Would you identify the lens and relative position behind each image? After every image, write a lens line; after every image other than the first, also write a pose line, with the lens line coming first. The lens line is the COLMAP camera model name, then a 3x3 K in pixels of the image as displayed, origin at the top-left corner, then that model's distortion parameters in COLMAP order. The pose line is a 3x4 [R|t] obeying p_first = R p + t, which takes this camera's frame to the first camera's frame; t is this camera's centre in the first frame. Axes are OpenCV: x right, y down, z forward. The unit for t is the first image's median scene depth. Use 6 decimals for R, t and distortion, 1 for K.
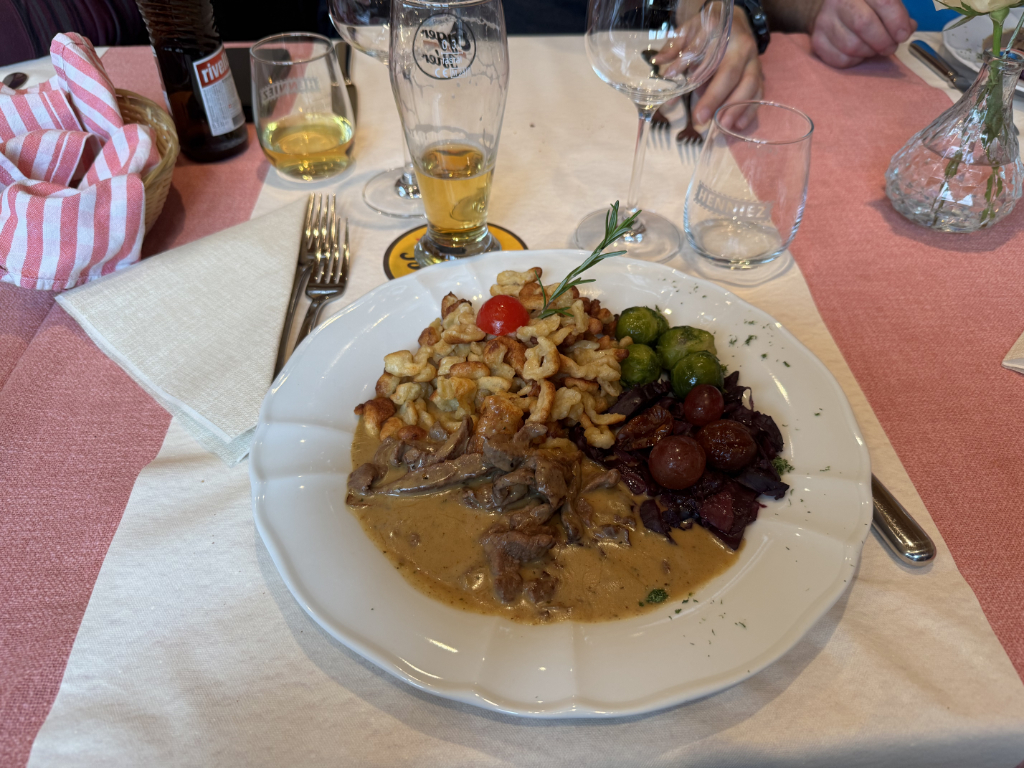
lens RADIAL K [[741.1, 0, 514.1], [0, 741.1, 393.6], [0, 0, 1]] dist [0.034150, -0.048885]
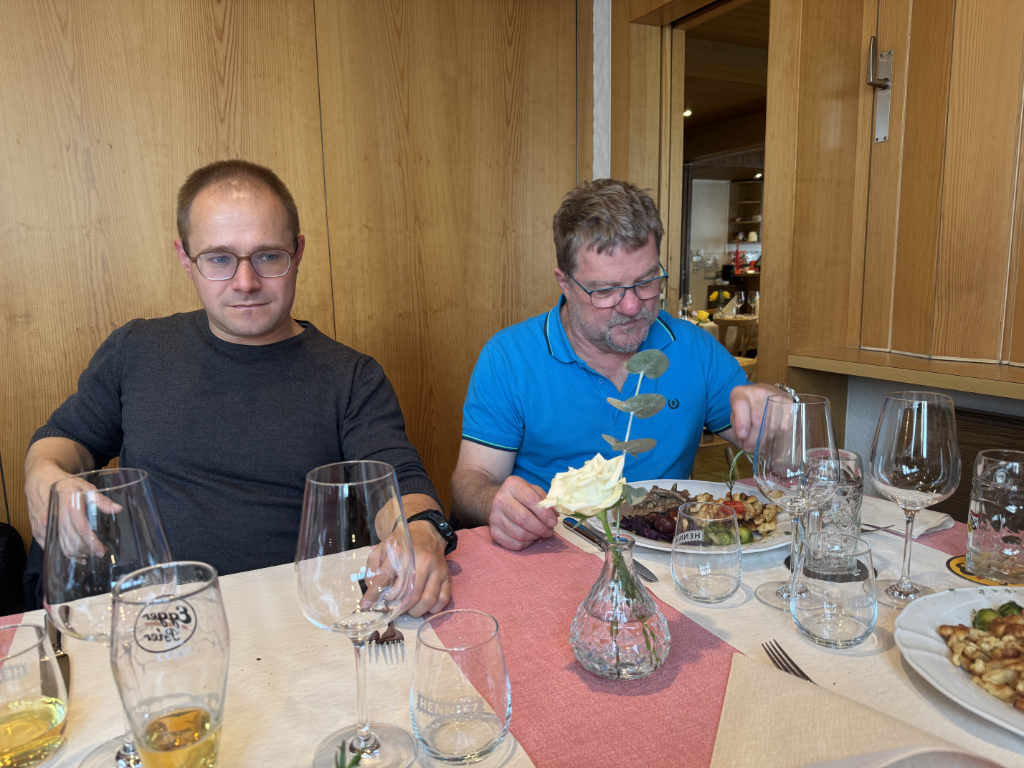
lens RADIAL K [[741.1, 0, 510.4], [0, 741.1, 384.2], [0, 0, 1]] dist [0.034150, -0.048885]
pose [[0.928713, -0.087602, 0.360302, 0.011995], [0.279305, 0.804383, -0.524363, -0.025955], [-0.243886, 0.587617, 0.771509, -0.160774]]
